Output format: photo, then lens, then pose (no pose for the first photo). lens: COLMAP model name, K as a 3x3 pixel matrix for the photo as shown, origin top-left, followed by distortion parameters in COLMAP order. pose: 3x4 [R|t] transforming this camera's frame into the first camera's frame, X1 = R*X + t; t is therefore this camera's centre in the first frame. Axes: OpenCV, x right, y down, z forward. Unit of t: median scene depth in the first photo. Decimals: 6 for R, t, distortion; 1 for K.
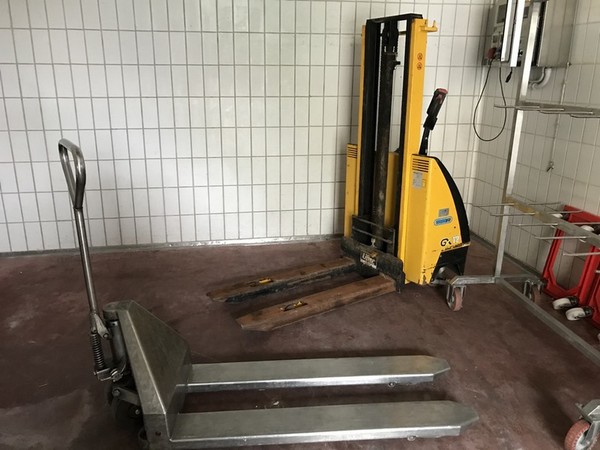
lens RADIAL K [[497.5, 0, 299.0], [0, 497.5, 224.5], [0, 0, 1]] dist [0.041813, -0.003763]
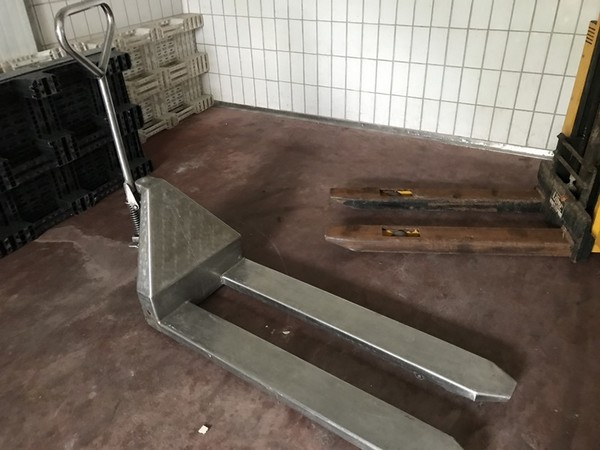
lens RADIAL K [[497.5, 0, 301.2], [0, 497.5, 225.4], [0, 0, 1]] dist [0.041813, -0.003763]
pose [[0.776116, 0.306263, -0.551222, 0.267993], [-0.149505, 0.938583, 0.310982, -0.066489], [0.612611, -0.158948, 0.774238, 0.241164]]
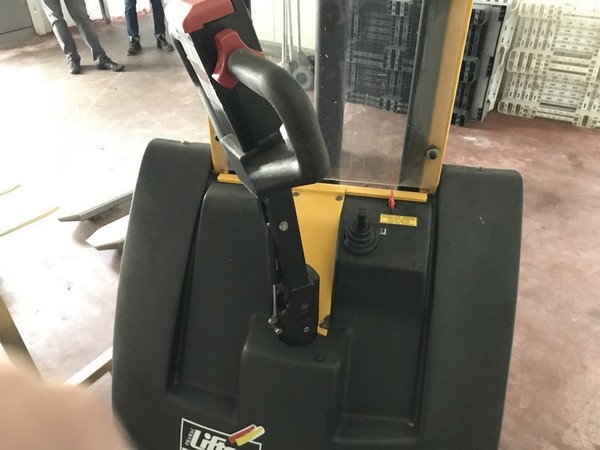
lens RADIAL K [[497.5, 0, 299.8], [0, 497.5, 225.4], [0, 0, 1]] dist [0.041813, -0.003763]
pose [[-0.705141, 0.401367, -0.584534, 0.397695], [-0.204453, 0.674268, 0.709620, -0.349435], [0.678951, 0.619892, -0.393393, 1.150735]]
